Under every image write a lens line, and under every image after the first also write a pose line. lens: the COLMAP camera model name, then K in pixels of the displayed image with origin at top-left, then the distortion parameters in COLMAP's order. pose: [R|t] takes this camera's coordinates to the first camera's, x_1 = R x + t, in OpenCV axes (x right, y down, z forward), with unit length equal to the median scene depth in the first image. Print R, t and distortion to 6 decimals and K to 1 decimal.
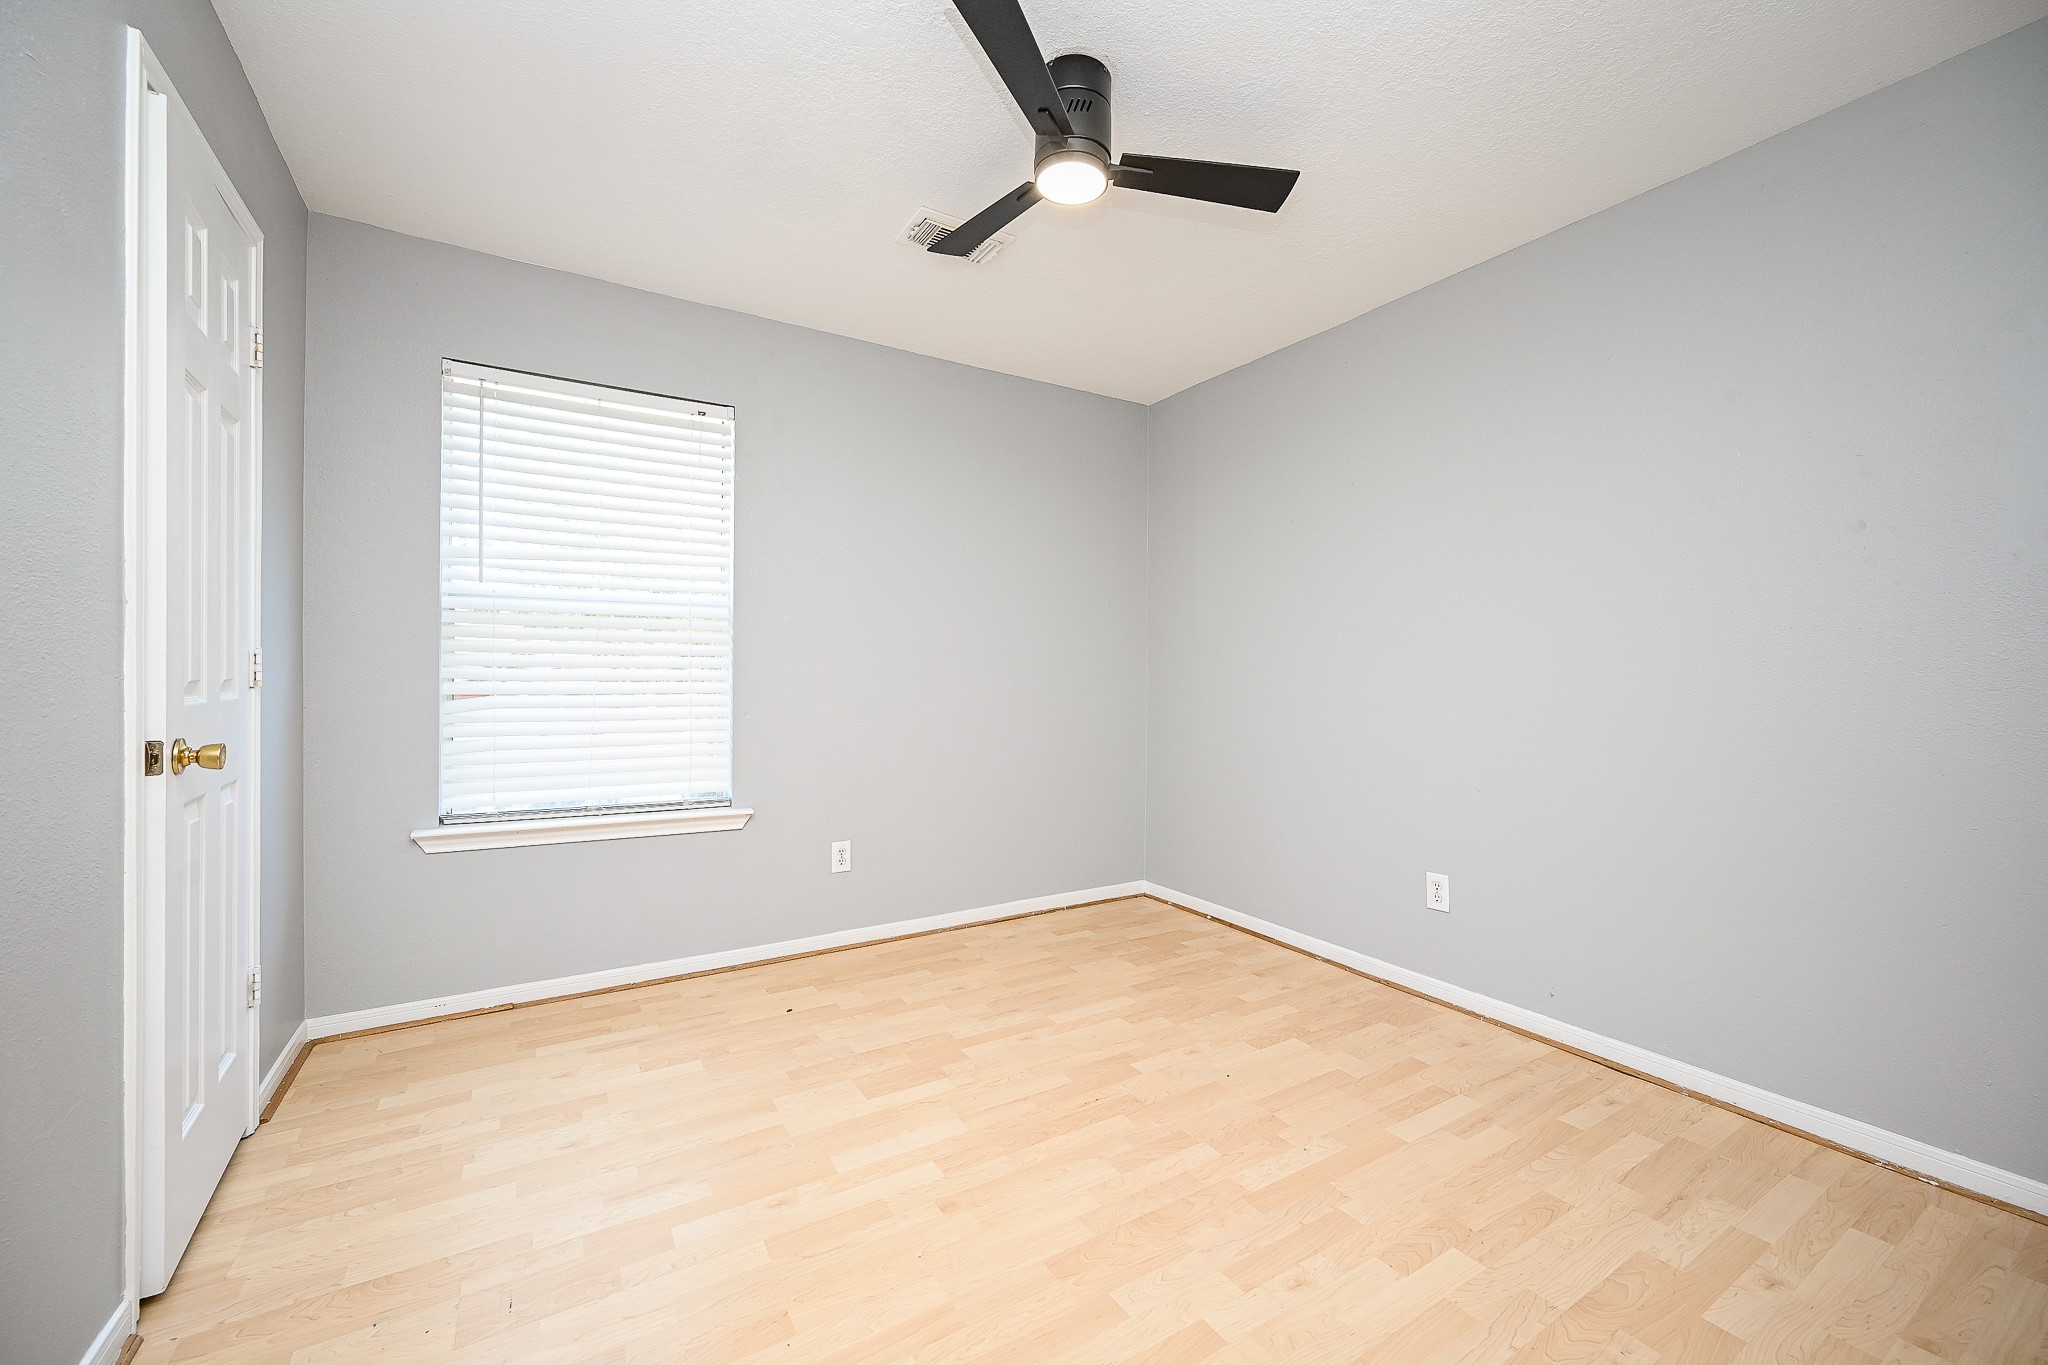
lens RADIAL K [[804.1, 0, 1021.4], [0, 804.1, 678.3], [0, 0, 1]] dist [-0.001715, -0.000097]
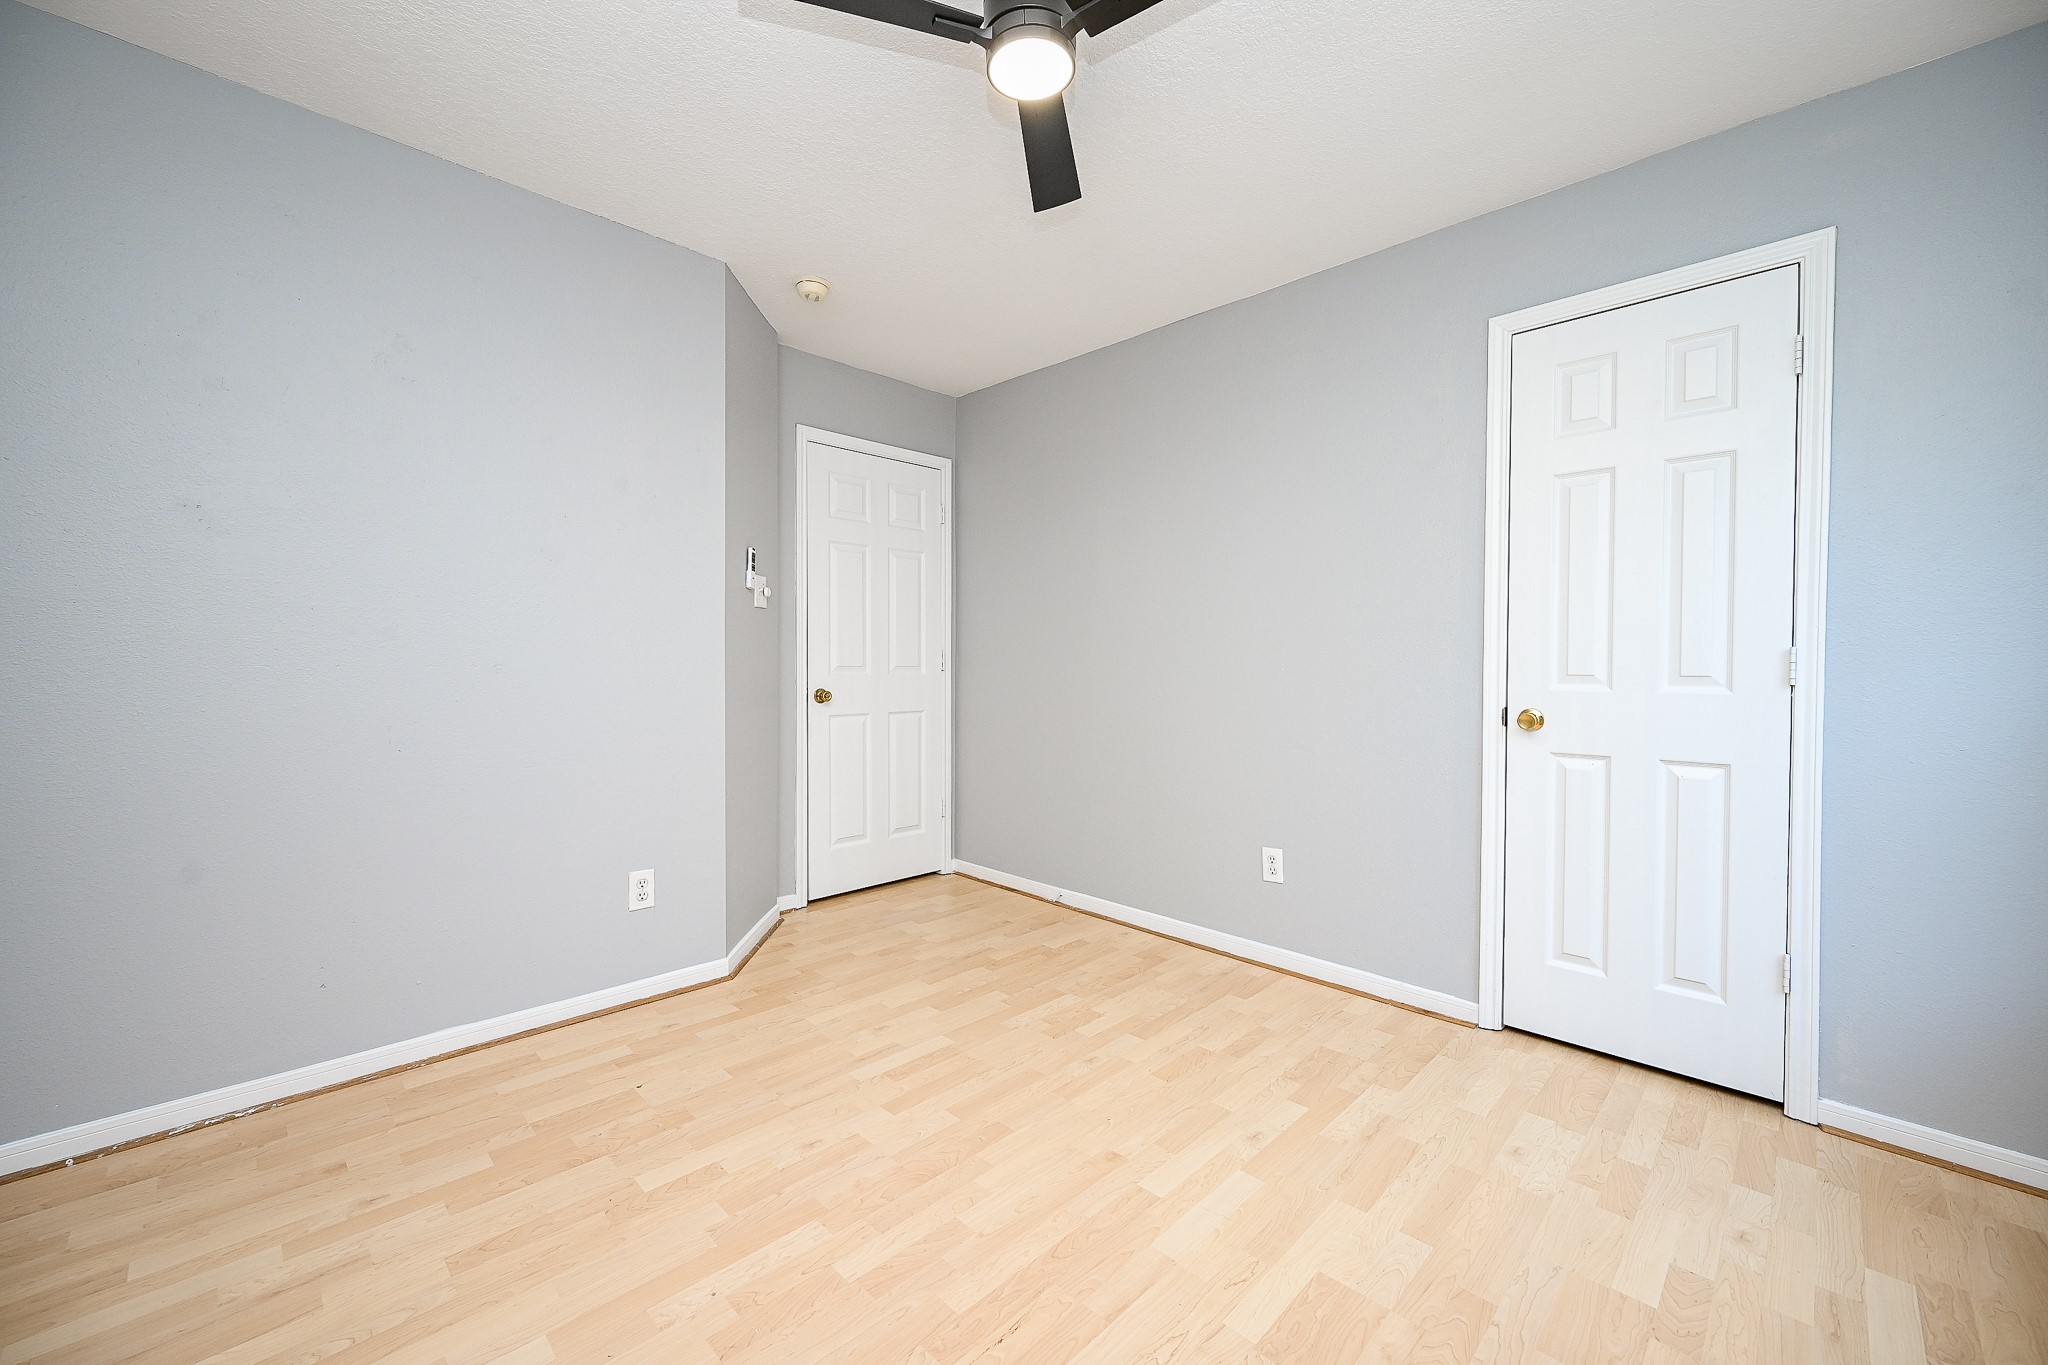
lens RADIAL K [[804.1, 0, 1021.4], [0, 804.1, 678.3], [0, 0, 1]] dist [-0.001715, -0.000097]
pose [[-0.972241, -0.009297, -0.233798, 0.268193], [-0.014175, 0.999715, 0.019191, -0.004635], [0.233553, 0.021973, -0.972096, 1.872978]]
